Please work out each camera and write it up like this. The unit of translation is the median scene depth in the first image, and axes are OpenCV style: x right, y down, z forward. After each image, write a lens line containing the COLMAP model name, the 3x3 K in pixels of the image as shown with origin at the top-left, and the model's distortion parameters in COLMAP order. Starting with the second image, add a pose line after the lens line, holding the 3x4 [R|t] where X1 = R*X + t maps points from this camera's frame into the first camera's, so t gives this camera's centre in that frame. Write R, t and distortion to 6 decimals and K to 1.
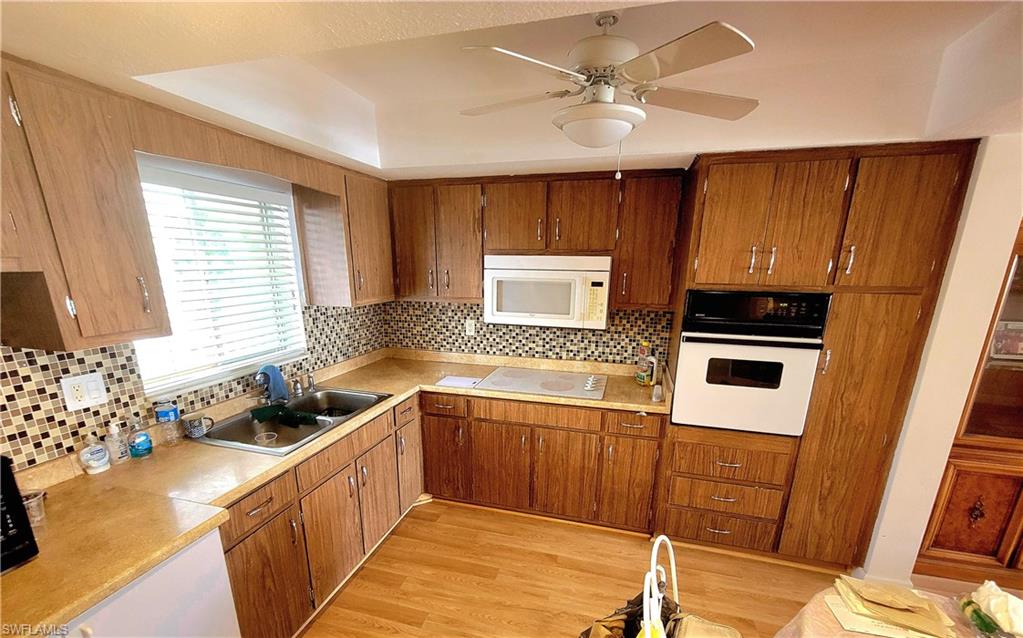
lens RADIAL K [[414.0, 0, 507.4], [0, 414.0, 382.8], [0, 0, 1]] dist [0.000668, 0.000303]
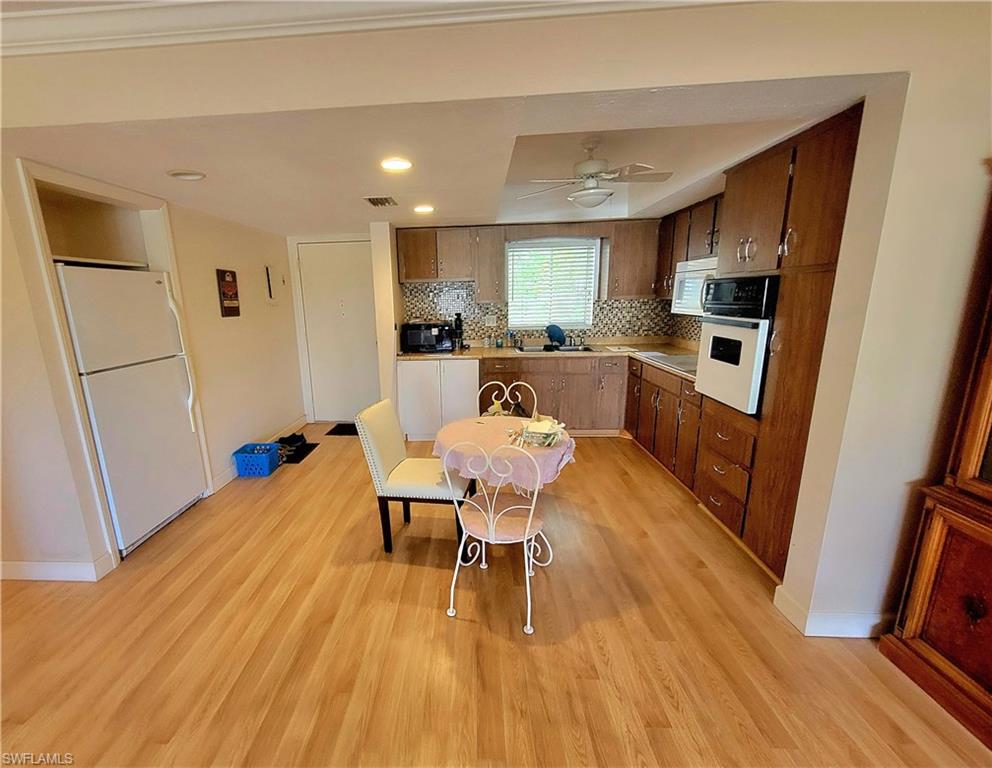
lens RADIAL K [[452.3, 0, 447.5], [0, 452.3, 408.2], [0, 0, 1]] dist [0.000759, -0.000173]
pose [[0.198716, 0.221822, -0.954624, 1.493608], [-0.246035, 0.954148, 0.170496, 0.095846], [0.948672, 0.200991, 0.244181, -0.001818]]
